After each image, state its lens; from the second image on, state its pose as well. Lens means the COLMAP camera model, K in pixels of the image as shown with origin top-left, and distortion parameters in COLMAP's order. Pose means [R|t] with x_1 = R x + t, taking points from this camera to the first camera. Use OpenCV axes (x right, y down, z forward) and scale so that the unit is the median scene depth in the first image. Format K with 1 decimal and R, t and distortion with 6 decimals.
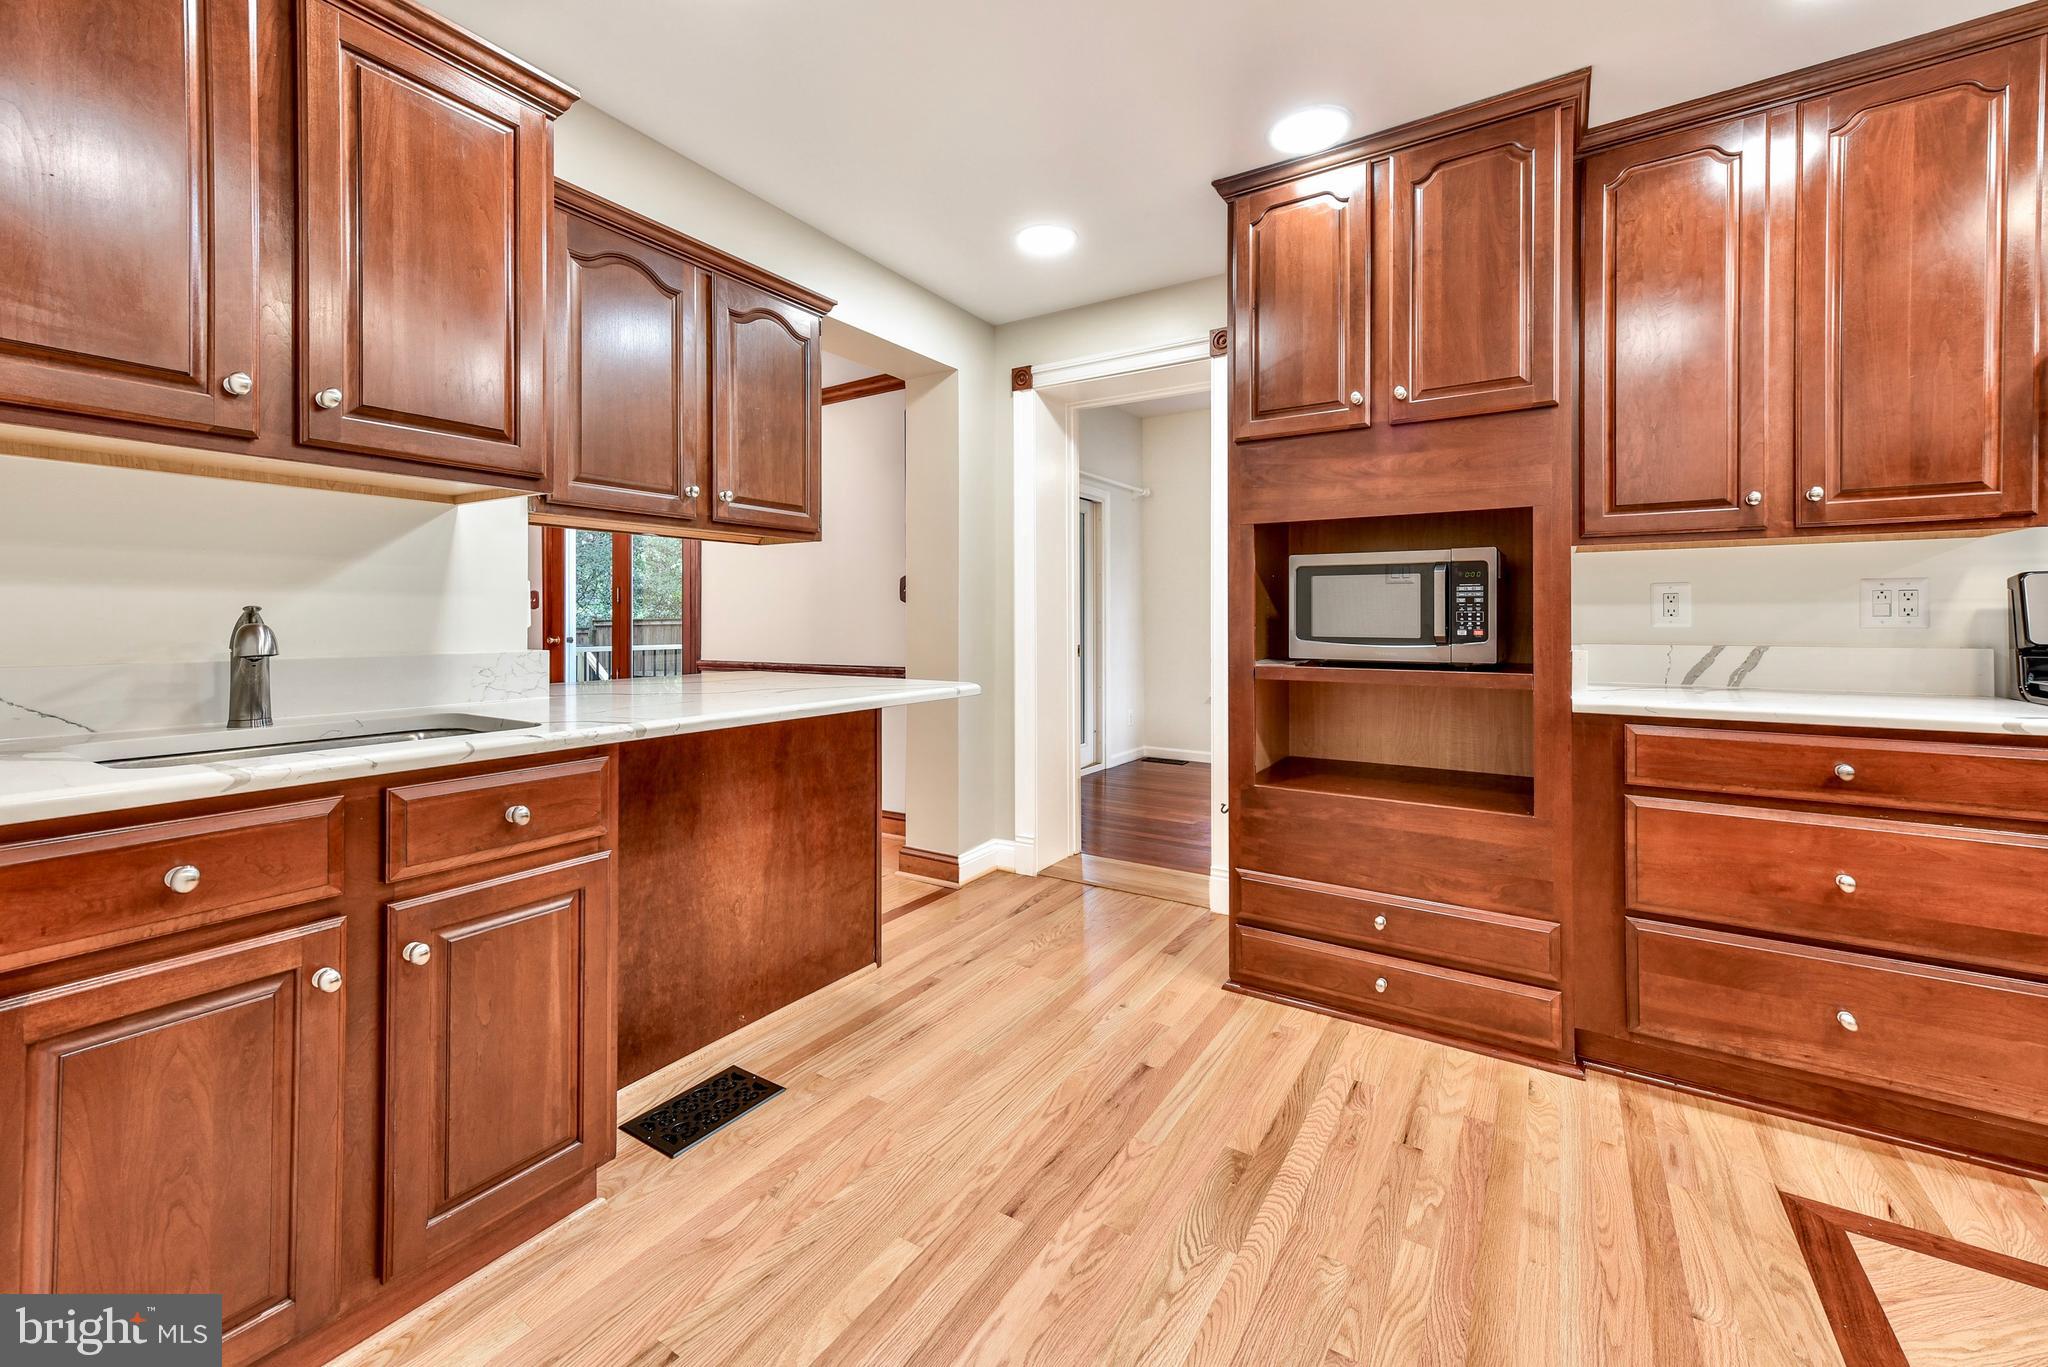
lens RADIAL K [[837.8, 0, 1025.3], [0, 837.8, 613.6], [0, 0, 1]] dist [0.012595, 0.000019]
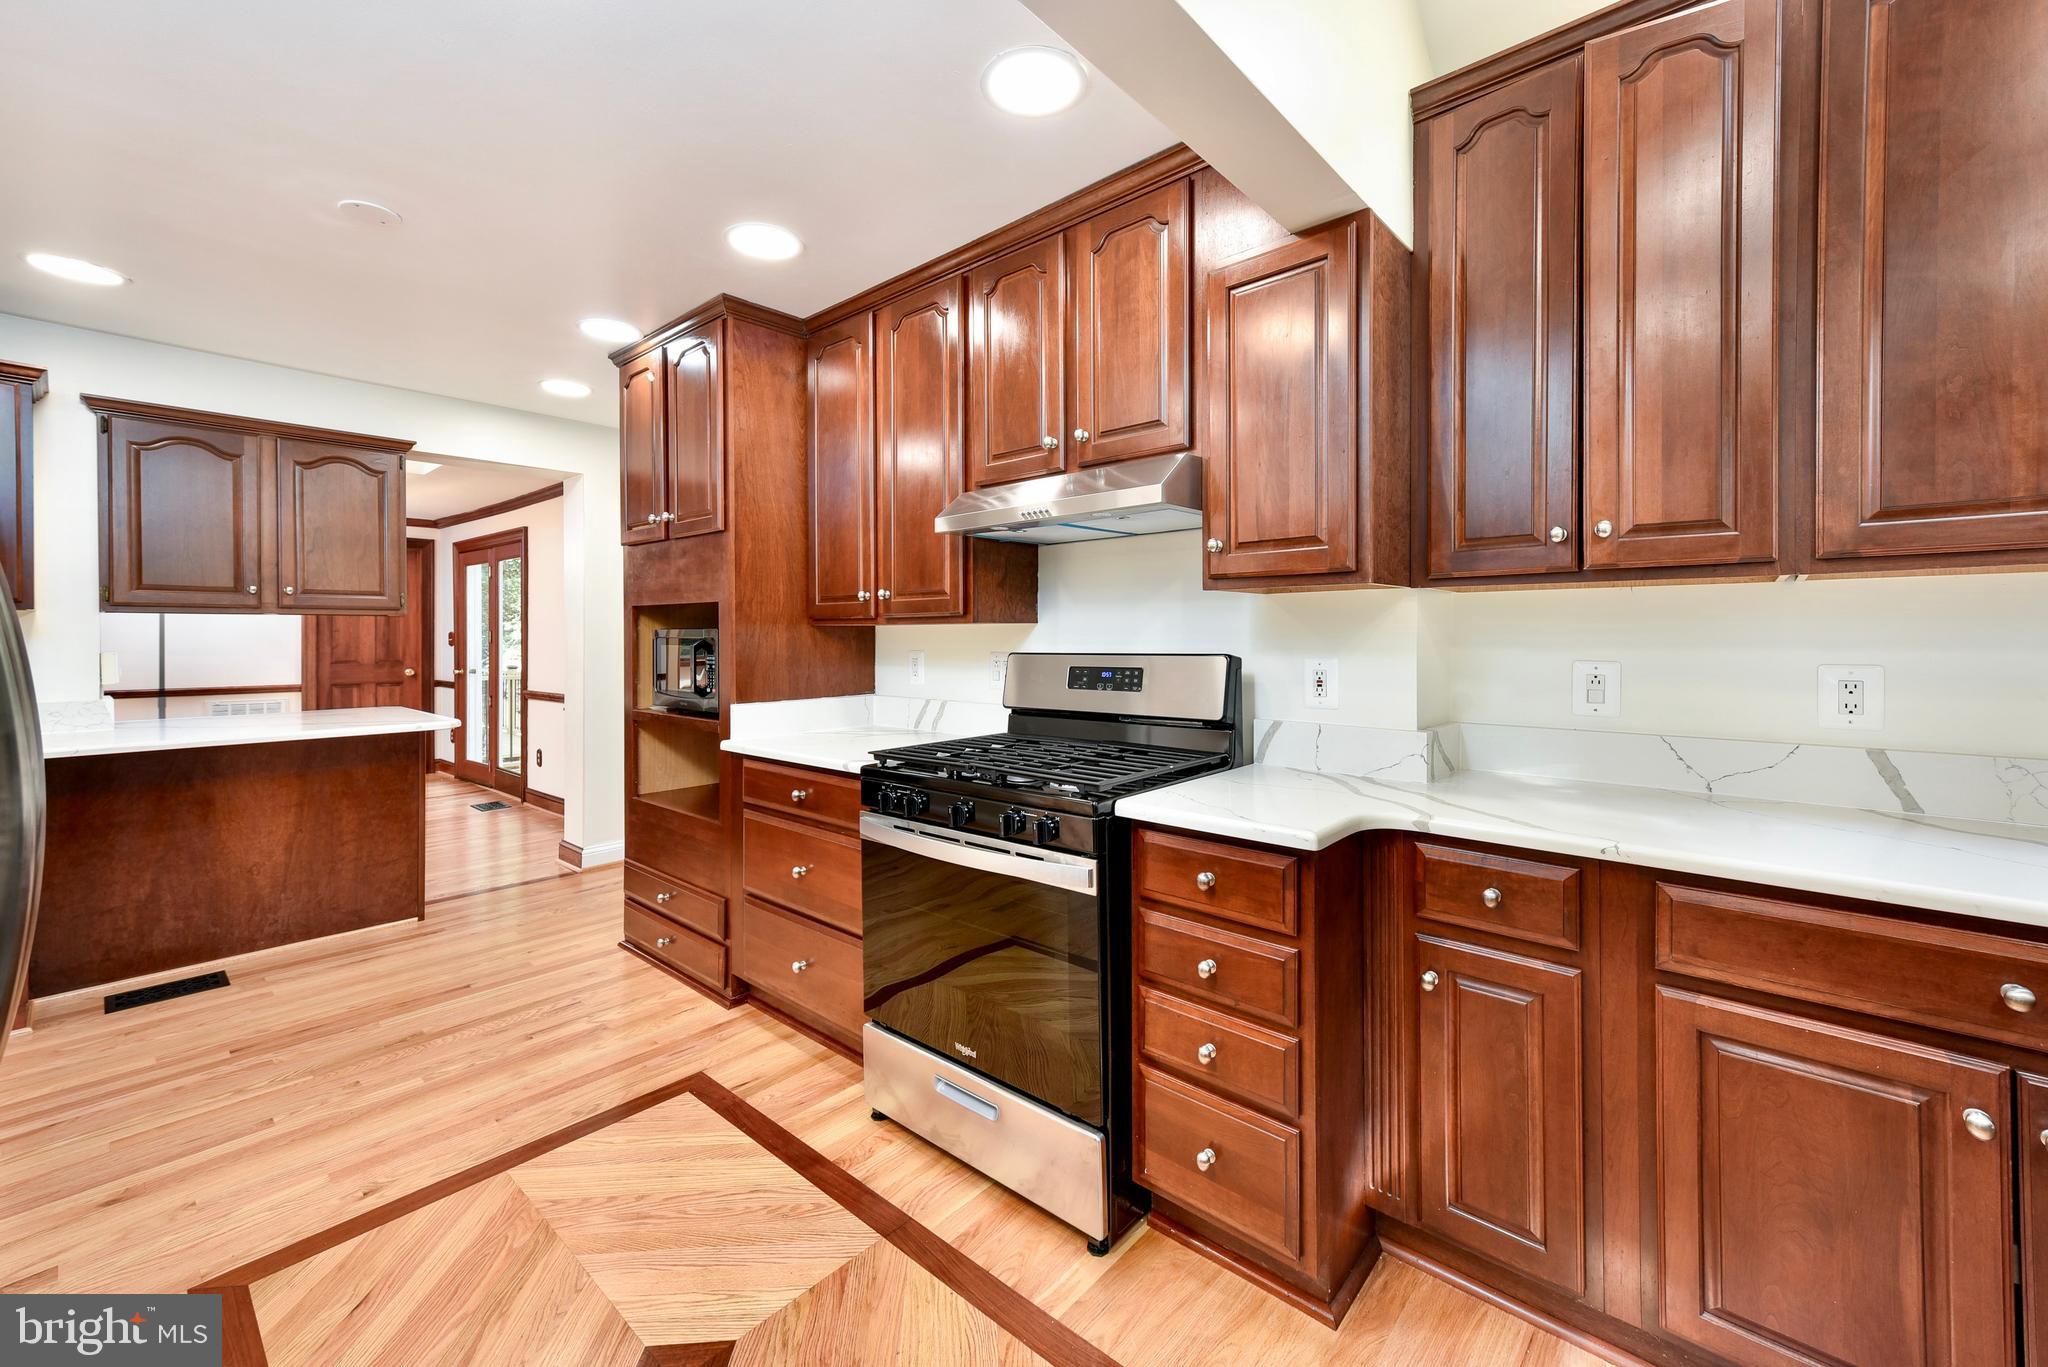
lens RADIAL K [[832.3, 0, 1023.8], [0, 832.3, 637.5], [0, 0, 1]] dist [0.021389, 0.000215]
pose [[0.987119, -0.001710, -0.159982, 1.359652], [0.003369, 0.999943, 0.010101, -0.082432], [0.159955, -0.010510, 0.987068, -0.295297]]
